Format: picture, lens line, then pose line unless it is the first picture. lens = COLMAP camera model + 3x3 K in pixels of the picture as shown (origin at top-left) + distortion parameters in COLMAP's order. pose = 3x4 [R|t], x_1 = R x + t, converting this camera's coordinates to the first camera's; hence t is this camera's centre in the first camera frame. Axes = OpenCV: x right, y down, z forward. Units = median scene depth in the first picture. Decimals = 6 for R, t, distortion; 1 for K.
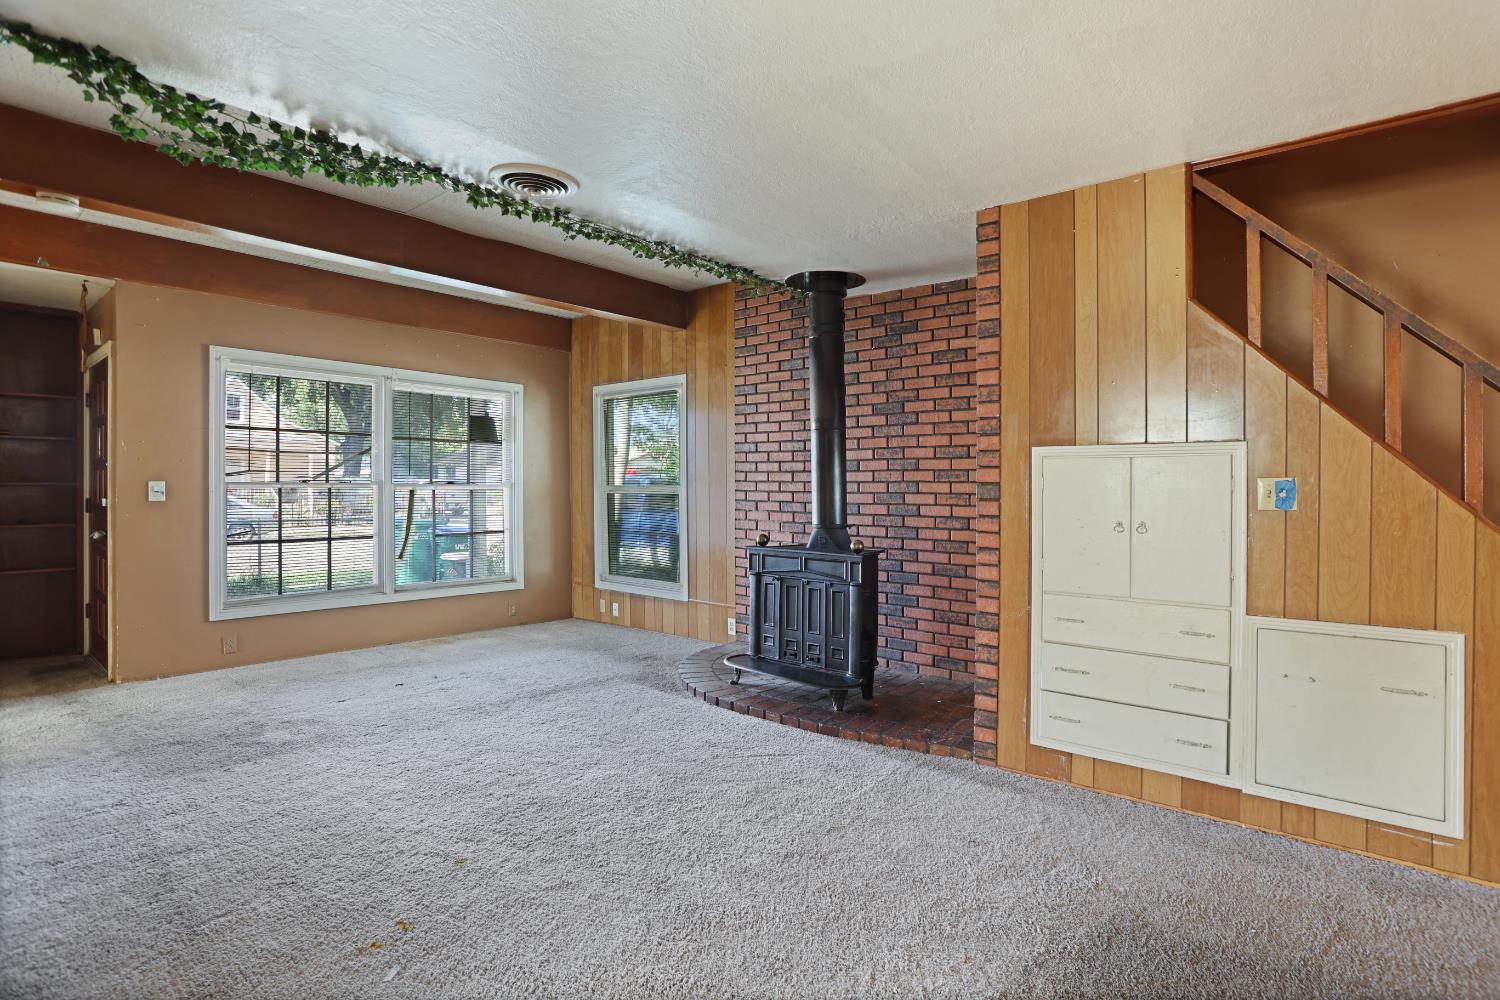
lens RADIAL K [[730.2, 0, 758.2], [0, 730.2, 486.3], [0, 0, 1]] dist [-0.050402, 0.022045]
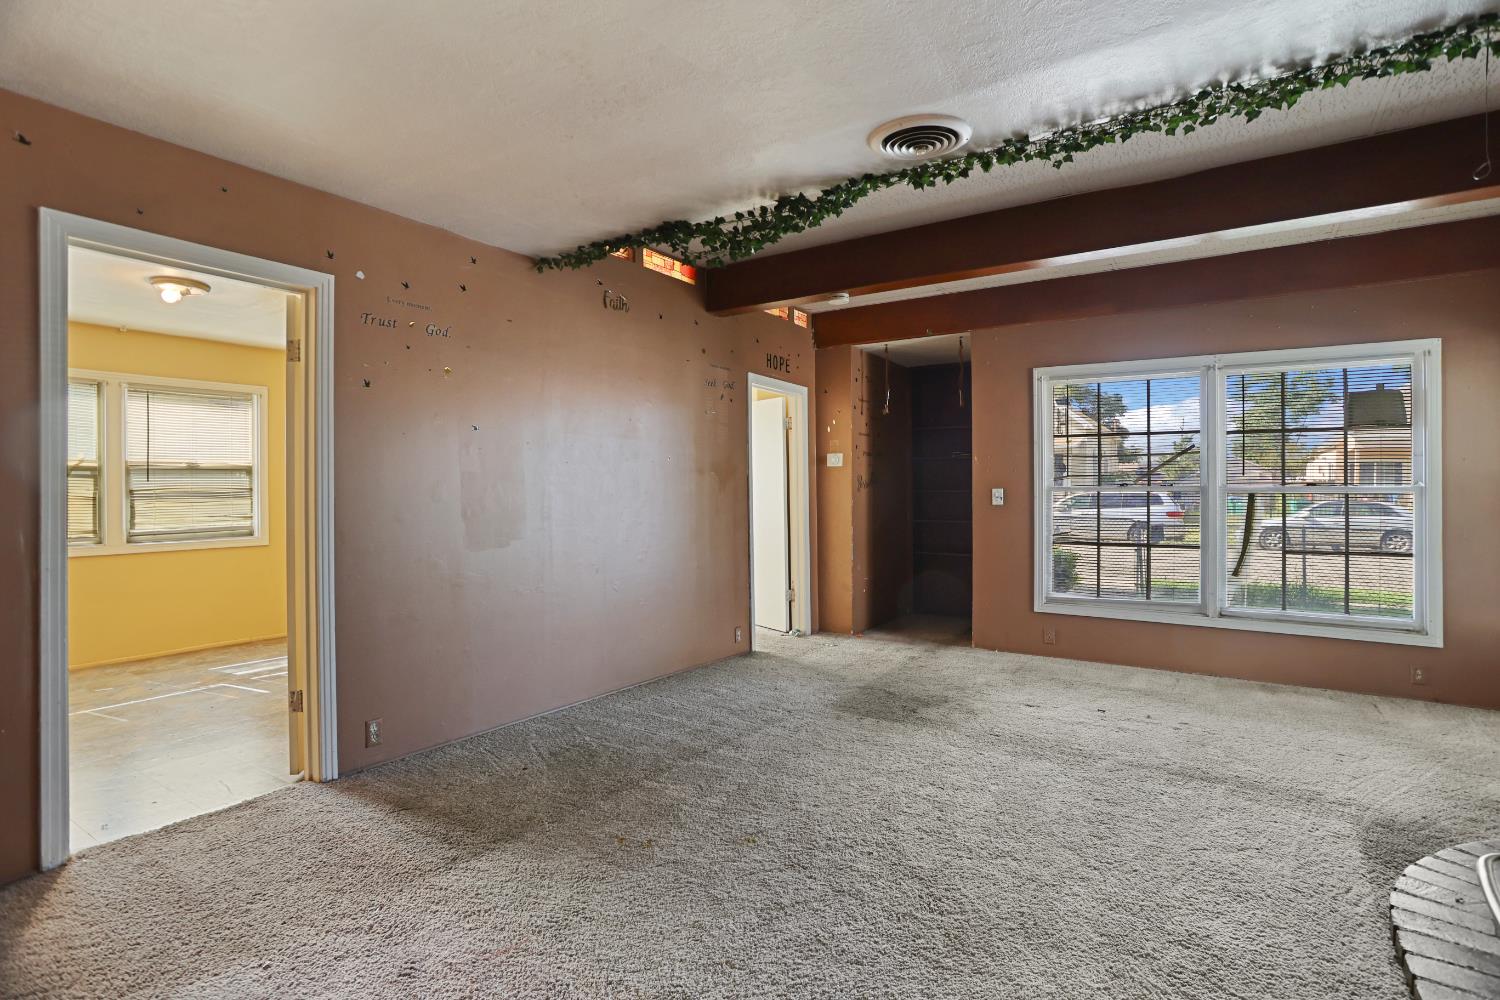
lens RADIAL K [[730.2, 0, 758.2], [0, 730.2, 486.3], [0, 0, 1]] dist [-0.050402, 0.022045]
pose [[0.128964, -0.013898, -0.991552, 0.420073], [-0.000019, 0.999902, -0.014018, 0.008128], [0.991649, 0.001827, 0.128951, 0.556750]]
